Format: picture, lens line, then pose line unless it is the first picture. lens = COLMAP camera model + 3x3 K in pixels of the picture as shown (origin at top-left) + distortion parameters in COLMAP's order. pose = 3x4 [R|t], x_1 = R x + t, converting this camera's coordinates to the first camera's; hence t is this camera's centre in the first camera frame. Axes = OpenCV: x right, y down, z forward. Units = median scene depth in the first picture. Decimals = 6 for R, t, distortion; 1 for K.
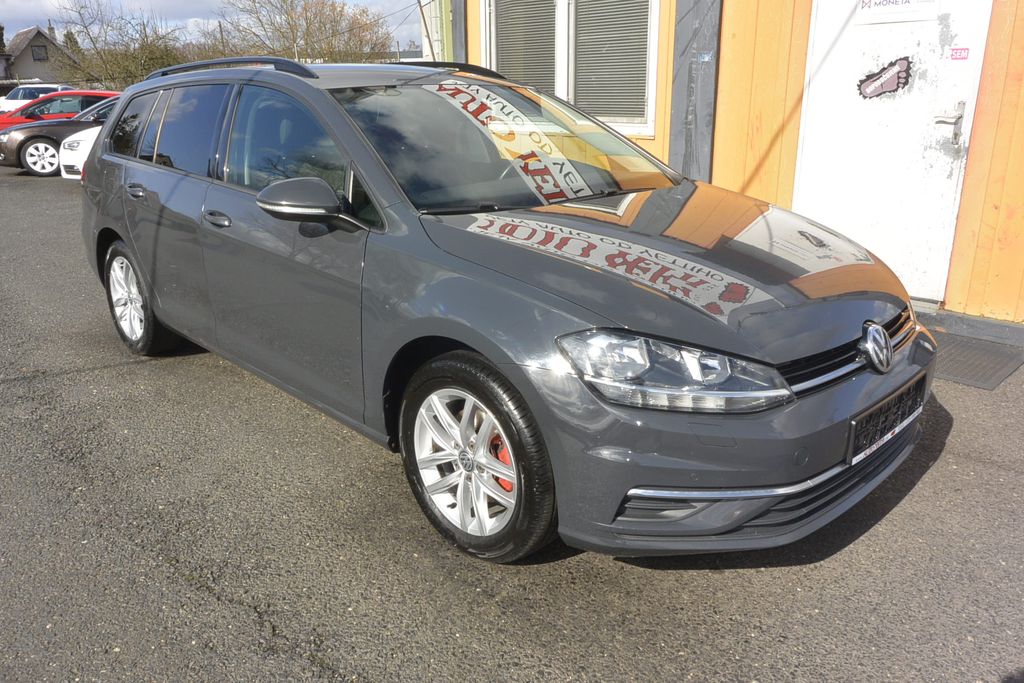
lens RADIAL K [[776.6, 0, 506.0], [0, 776.6, 335.7], [0, 0, 1]] dist [0.002410, 0.003688]
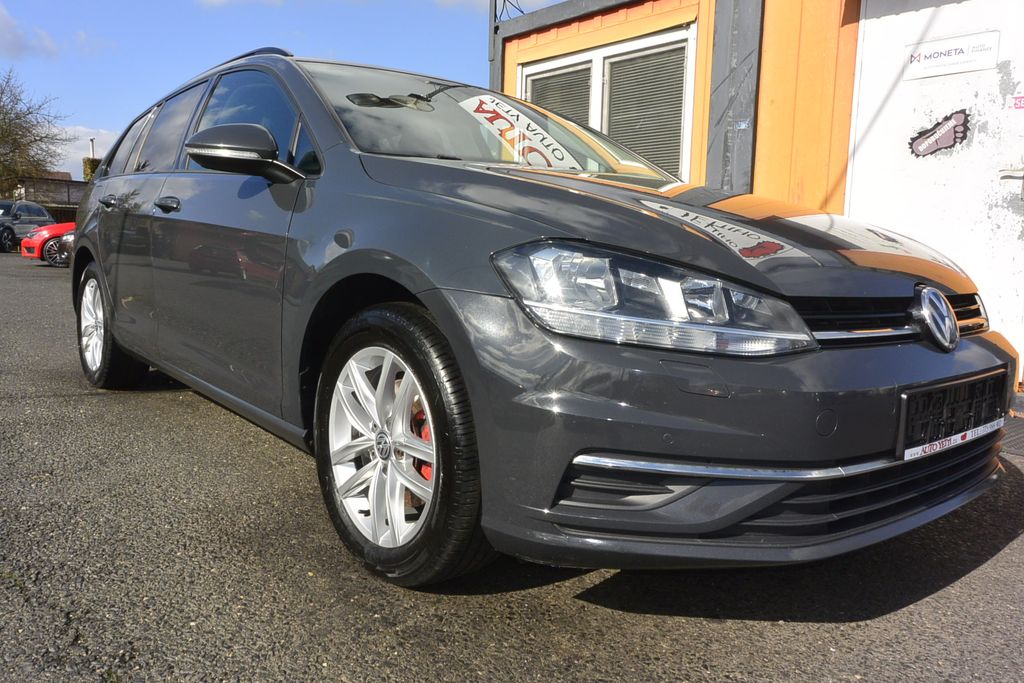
lens RADIAL K [[776.6, 0, 506.0], [0, 776.6, 335.7], [0, 0, 1]] dist [0.002410, 0.003688]
pose [[0.996147, 0.048251, -0.073233, 0.117340], [-0.061097, 0.980875, -0.184800, 0.186234], [0.062916, 0.188562, 0.980044, 0.236460]]
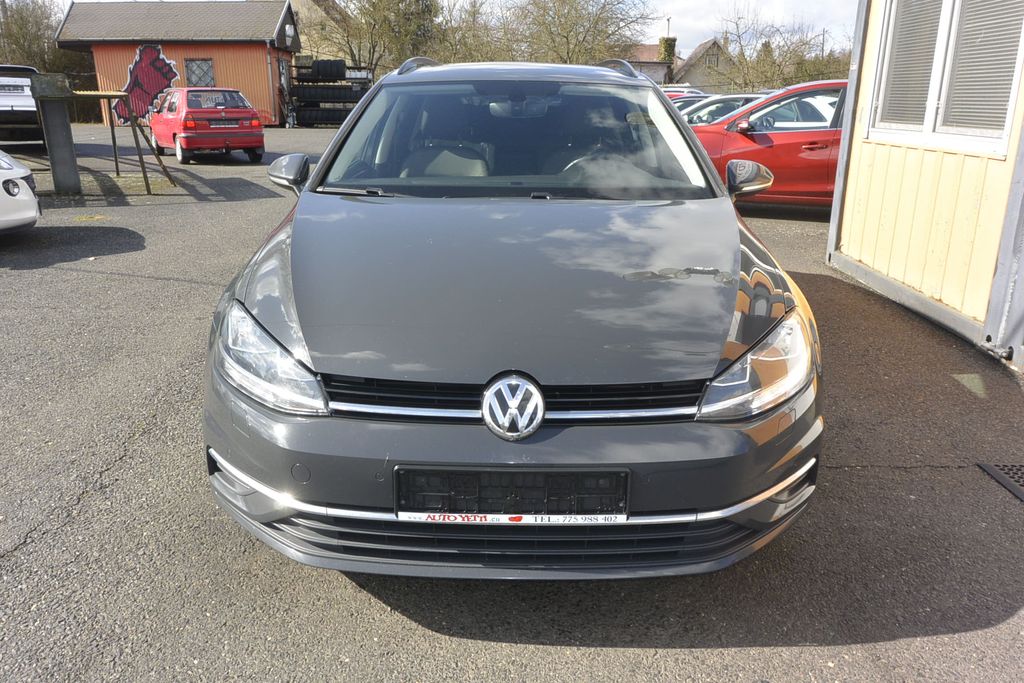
lens RADIAL K [[776.6, 0, 506.0], [0, 776.6, 335.7], [0, 0, 1]] dist [0.002410, 0.003688]
pose [[0.702115, 0.222815, -0.676304, 0.951264], [-0.227057, 0.970257, 0.083938, -0.115320], [0.674892, 0.094625, 0.731824, 0.388739]]
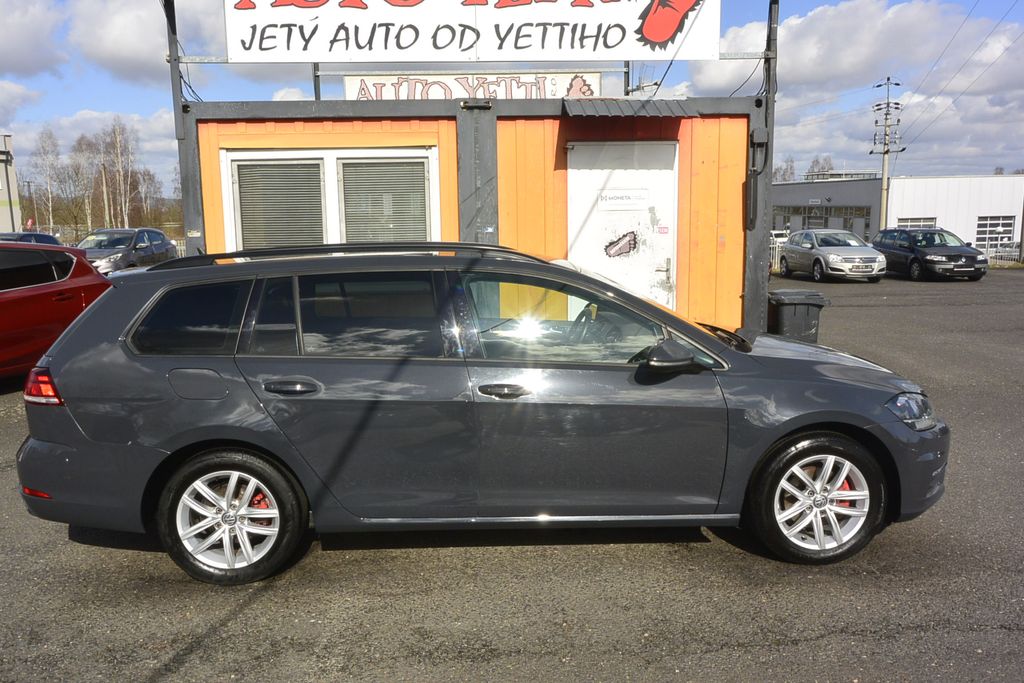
lens RADIAL K [[776.6, 0, 506.0], [0, 776.6, 335.7], [0, 0, 1]] dist [0.002410, 0.003688]
pose [[0.666681, -0.109215, 0.737298, -1.556076], [0.233510, 0.970012, -0.067457, -0.200581], [-0.707821, 0.217139, 0.672191, 0.318746]]
